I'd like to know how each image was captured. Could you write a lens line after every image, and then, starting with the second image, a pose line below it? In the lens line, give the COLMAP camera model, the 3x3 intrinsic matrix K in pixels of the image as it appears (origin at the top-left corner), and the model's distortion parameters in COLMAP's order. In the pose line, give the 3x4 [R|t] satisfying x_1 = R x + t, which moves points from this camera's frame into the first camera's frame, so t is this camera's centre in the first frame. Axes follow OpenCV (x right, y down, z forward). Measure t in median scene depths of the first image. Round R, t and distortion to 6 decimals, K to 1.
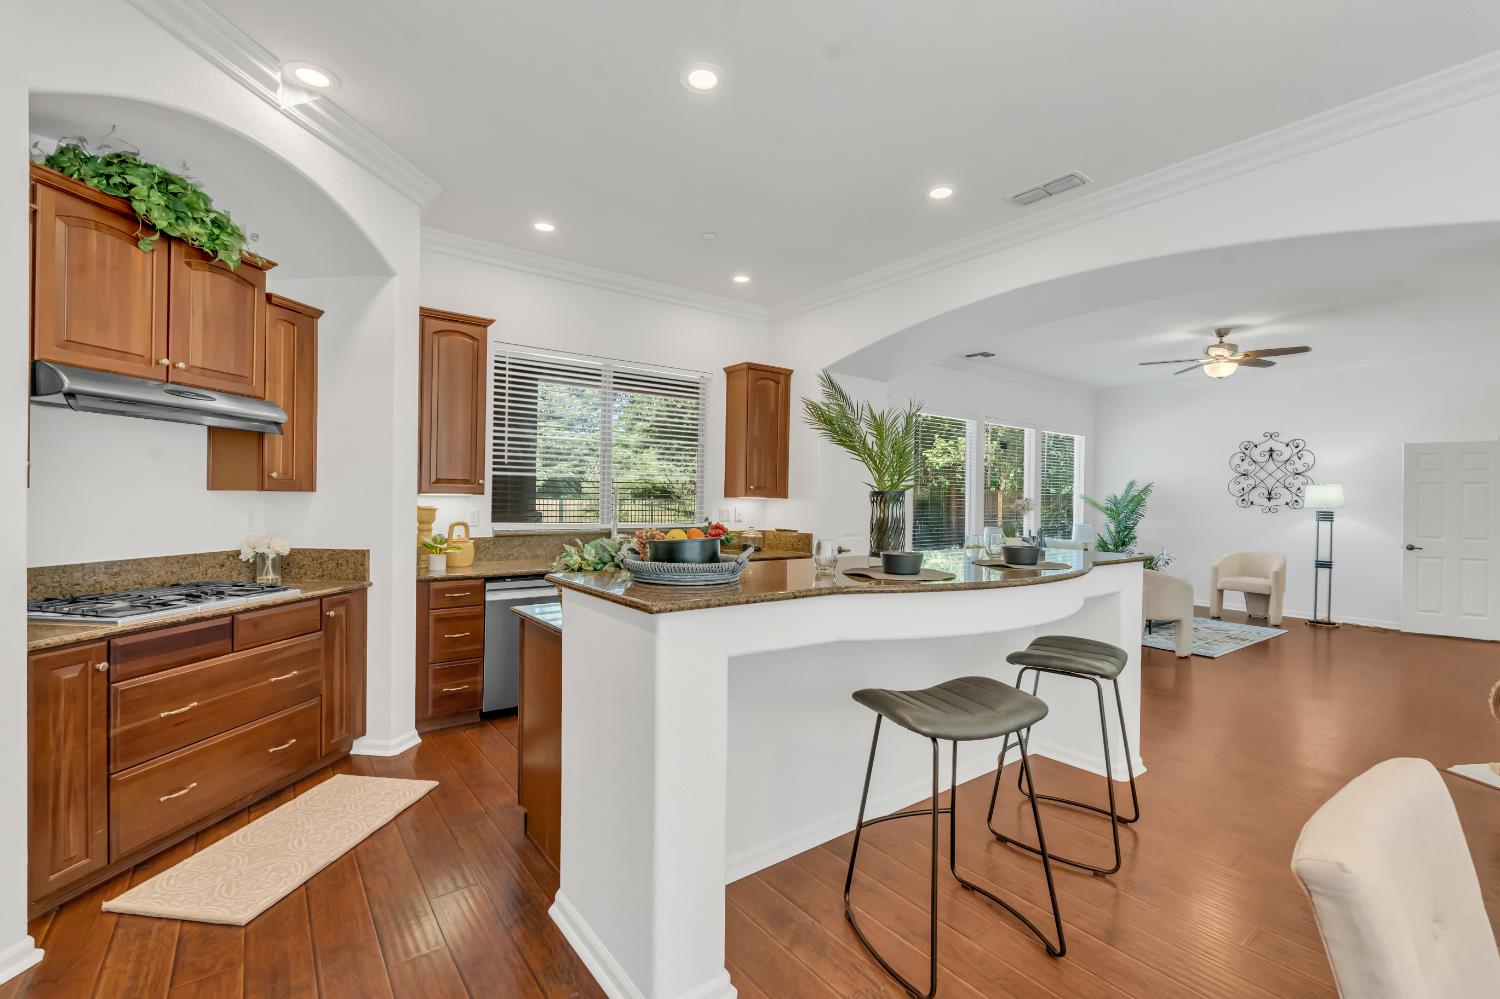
lens RADIAL K [[649.0, 0, 757.4], [0, 649.0, 504.1], [0, 0, 1]] dist [0.000399, 0.000376]
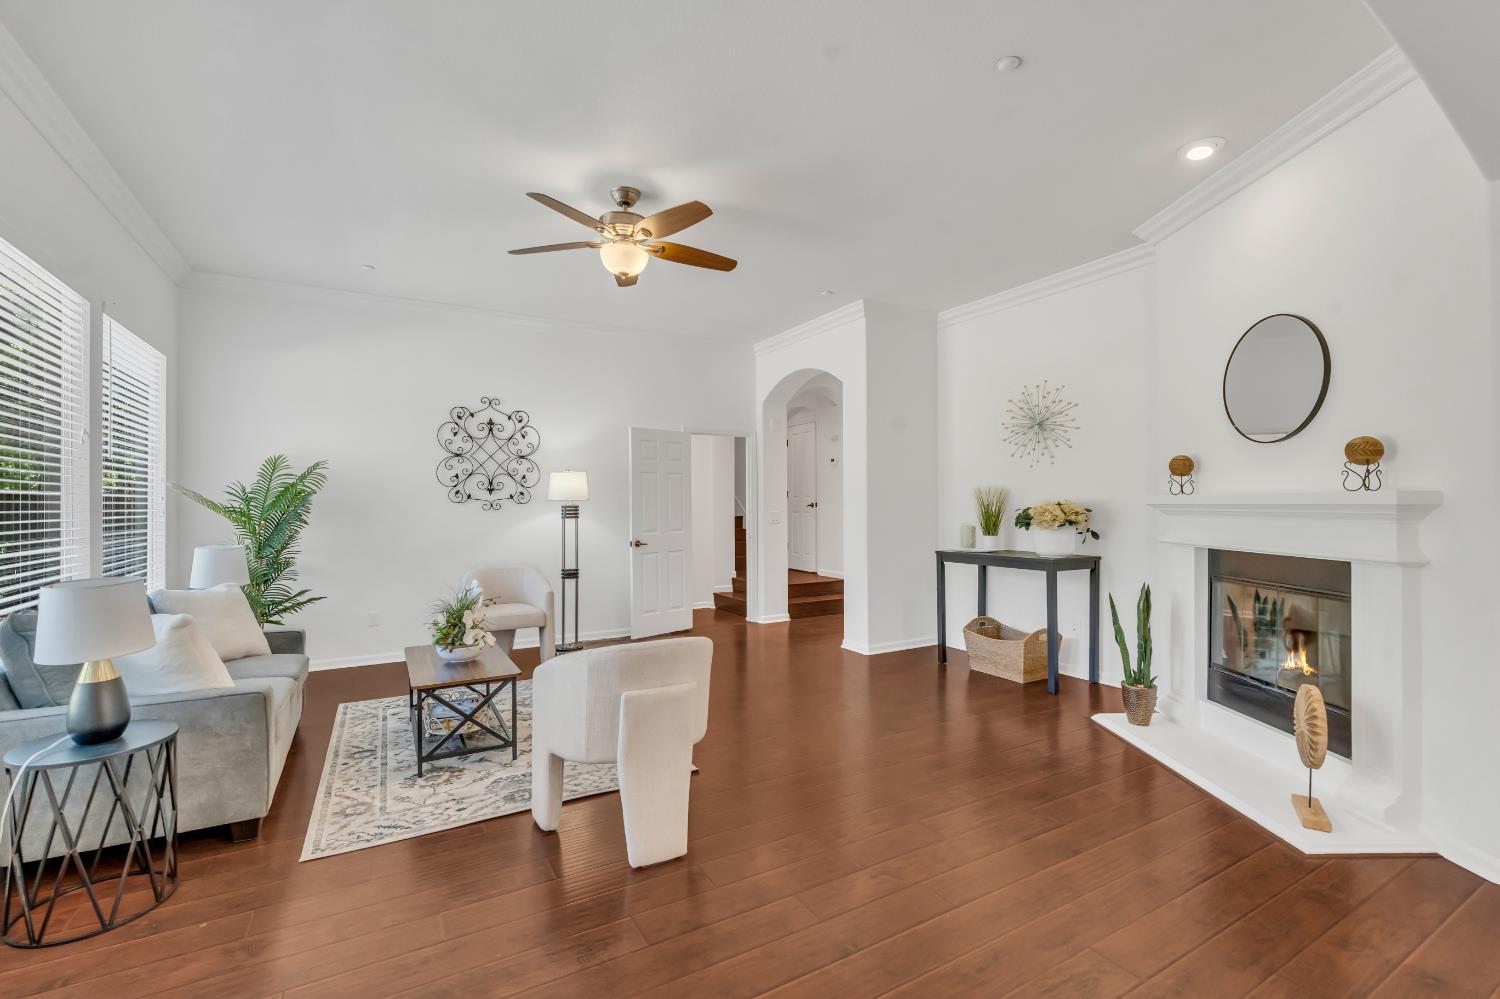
lens RADIAL K [[661.7, 0, 750.0], [0, 661.7, 499.5], [0, 0, 1]] dist [0.000753, 0.000206]
pose [[0.133697, -0.010005, 0.990972, 0.106921], [0.015723, 0.999845, 0.007973, 0.000619], [-0.990897, 0.014515, 0.133834, 0.636981]]
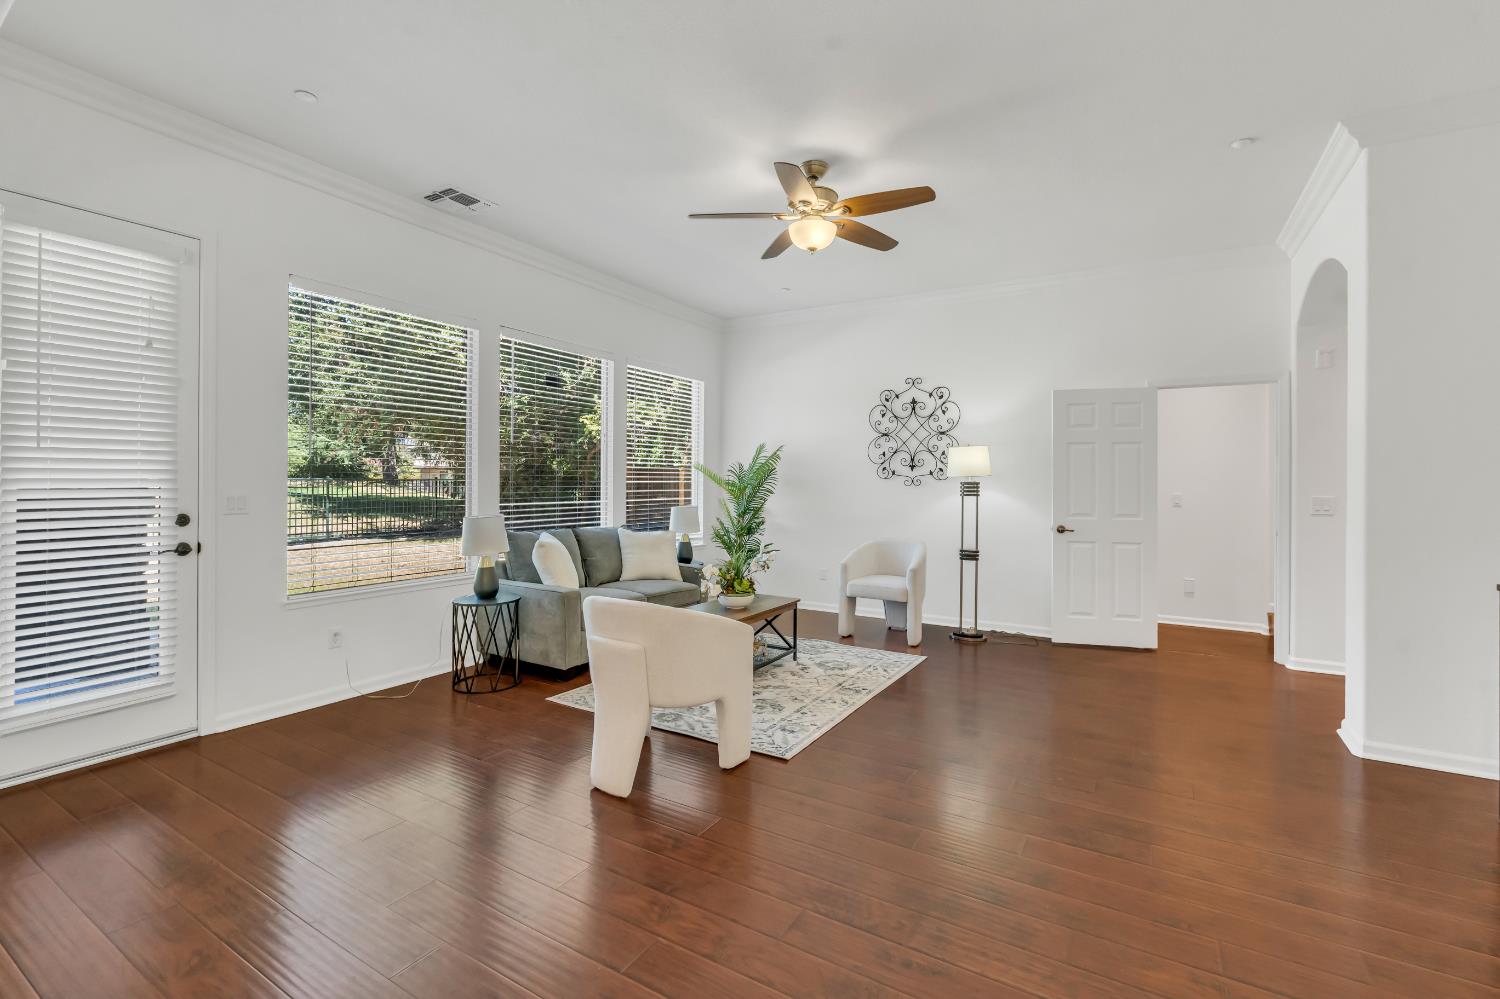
lens RADIAL K [[659.2, 0, 751.4], [0, 659.2, 486.0], [0, 0, 1]] dist [-0.001702, -0.000229]
pose [[0.931562, -0.008639, 0.363480, 0.352036], [0.008533, 0.999962, 0.001898, 0.011062], [-0.363482, 0.001333, 0.931600, 0.373628]]
